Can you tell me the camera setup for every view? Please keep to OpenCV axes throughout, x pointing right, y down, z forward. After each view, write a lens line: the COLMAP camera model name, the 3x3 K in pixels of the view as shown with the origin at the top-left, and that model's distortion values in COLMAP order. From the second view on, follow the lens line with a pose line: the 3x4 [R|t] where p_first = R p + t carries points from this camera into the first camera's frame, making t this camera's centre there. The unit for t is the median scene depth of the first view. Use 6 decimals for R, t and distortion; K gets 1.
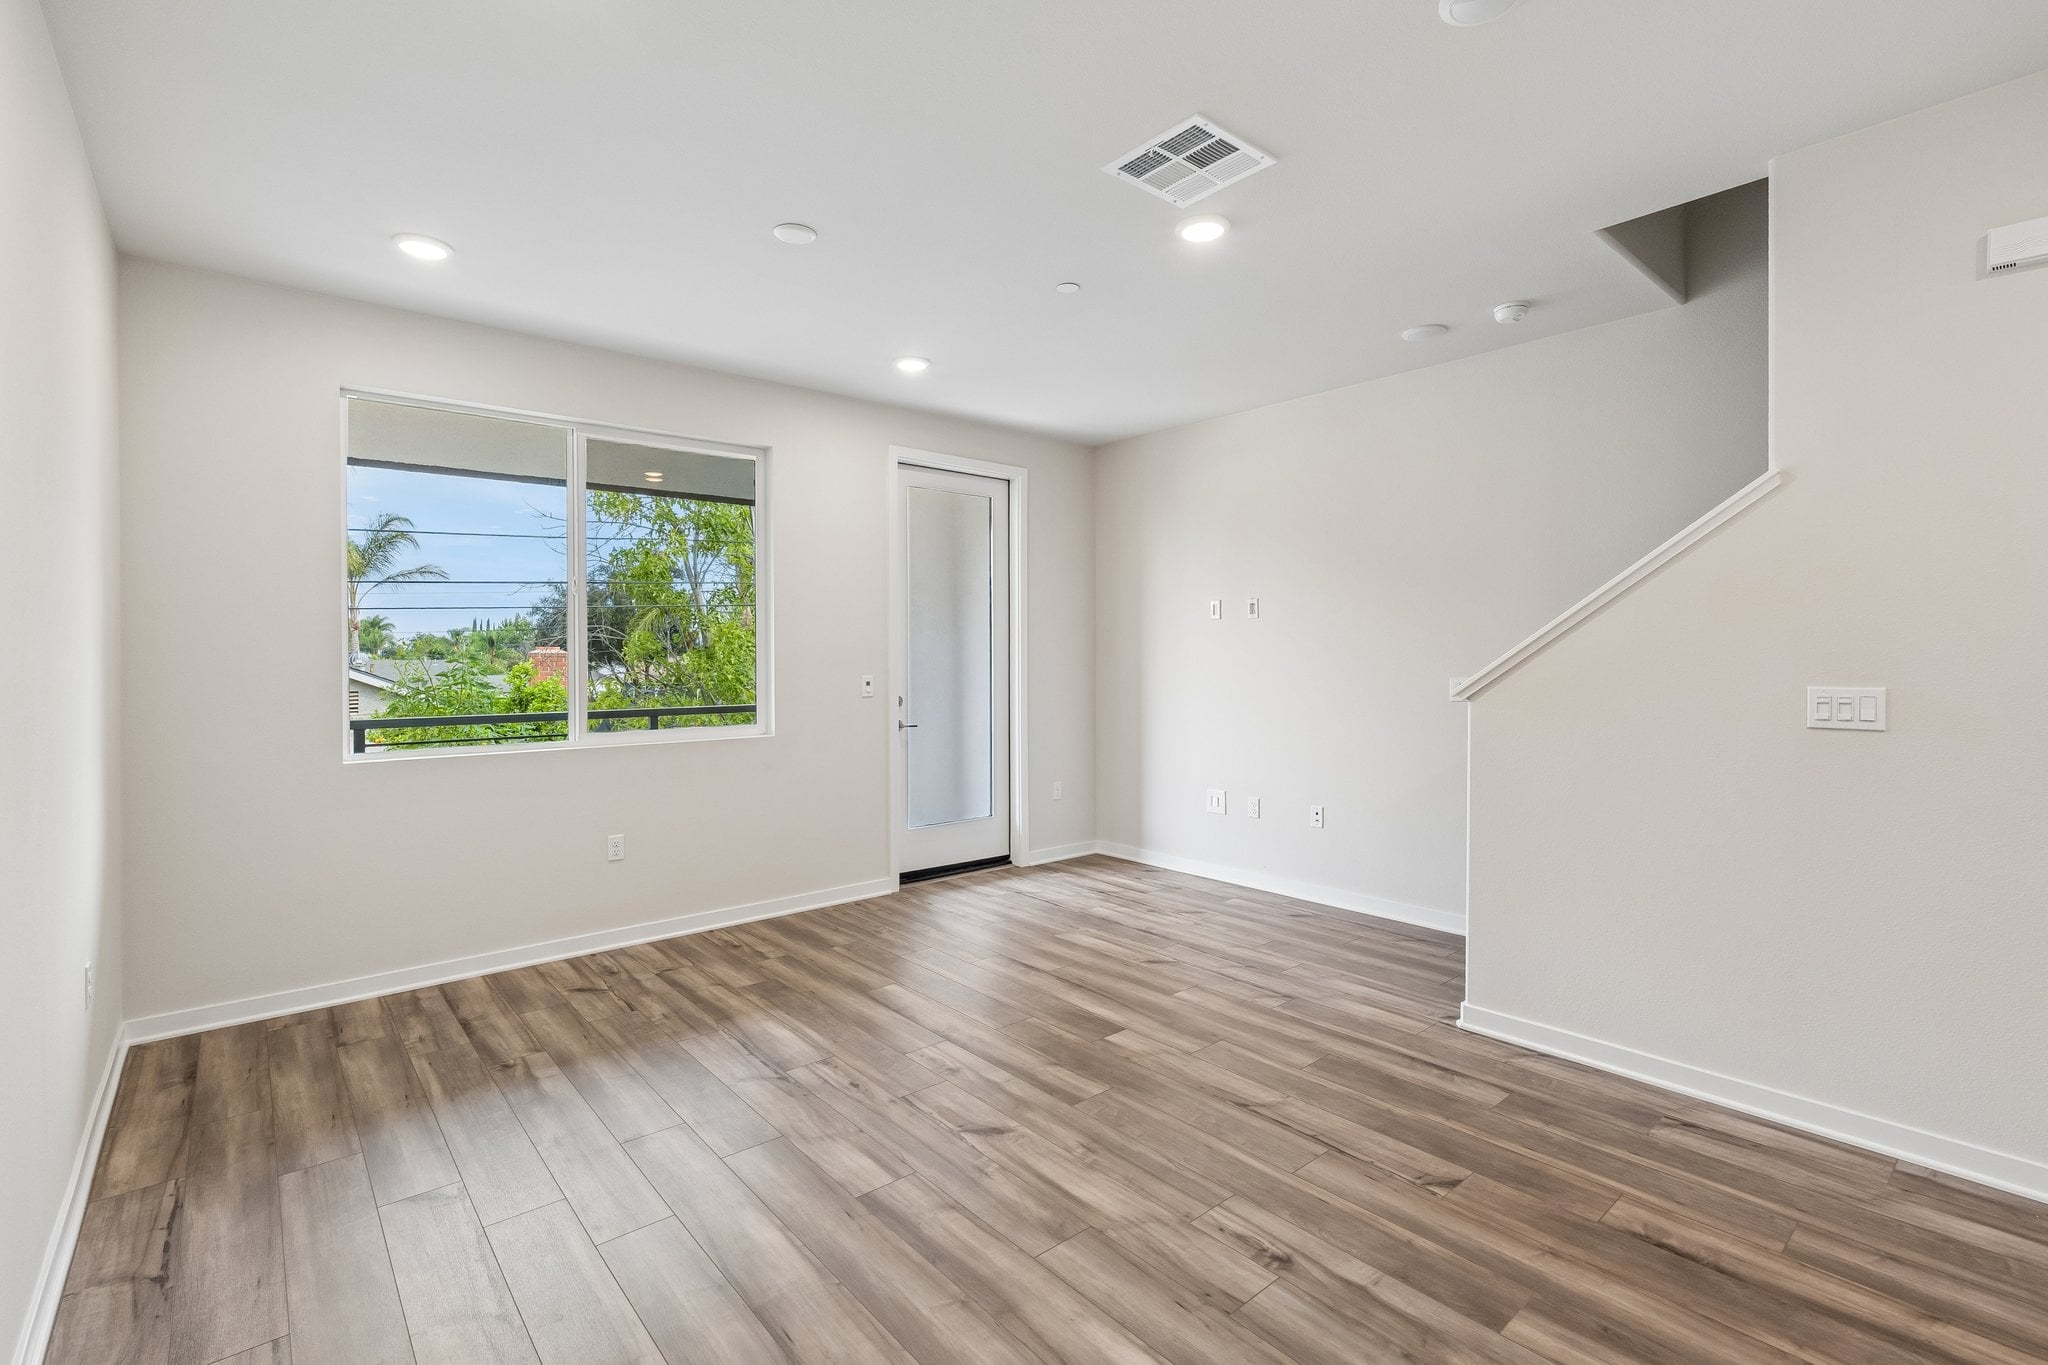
lens RADIAL K [[911.0, 0, 1035.1], [0, 911.0, 666.3], [0, 0, 1]] dist [-0.003142, -0.000295]
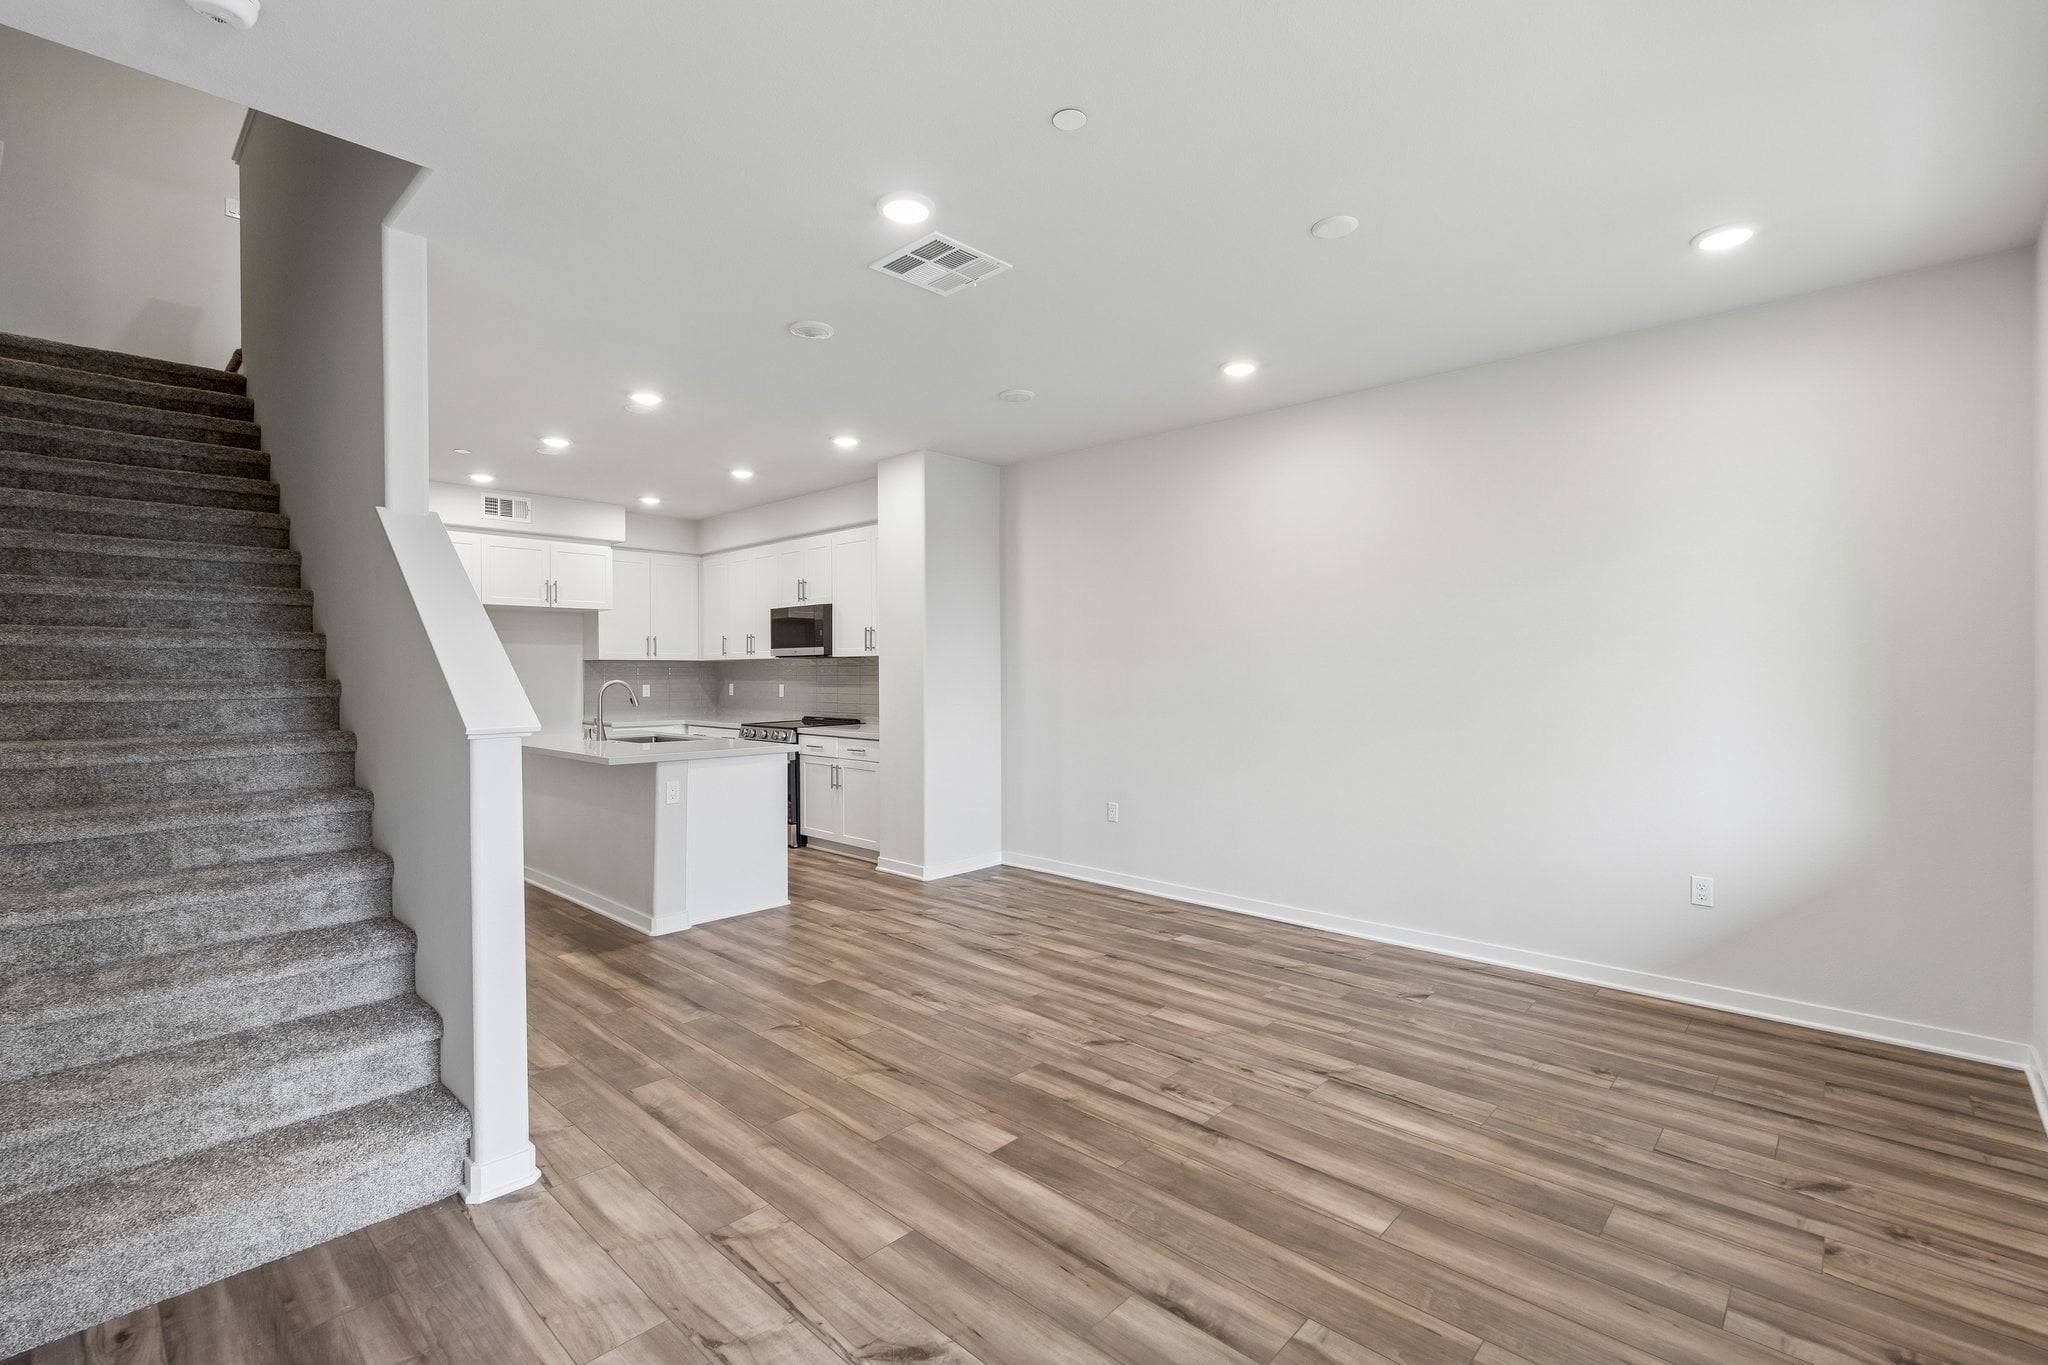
lens RADIAL K [[911.0, 0, 1026.3], [0, 911.0, 686.7], [0, 0, 1]] dist [-0.003142, -0.000295]
pose [[-0.994410, 0.007027, -0.105355, 0.161331], [0.004094, 0.999599, 0.028023, -0.022042], [0.105509, 0.027435, -0.994040, 1.918316]]
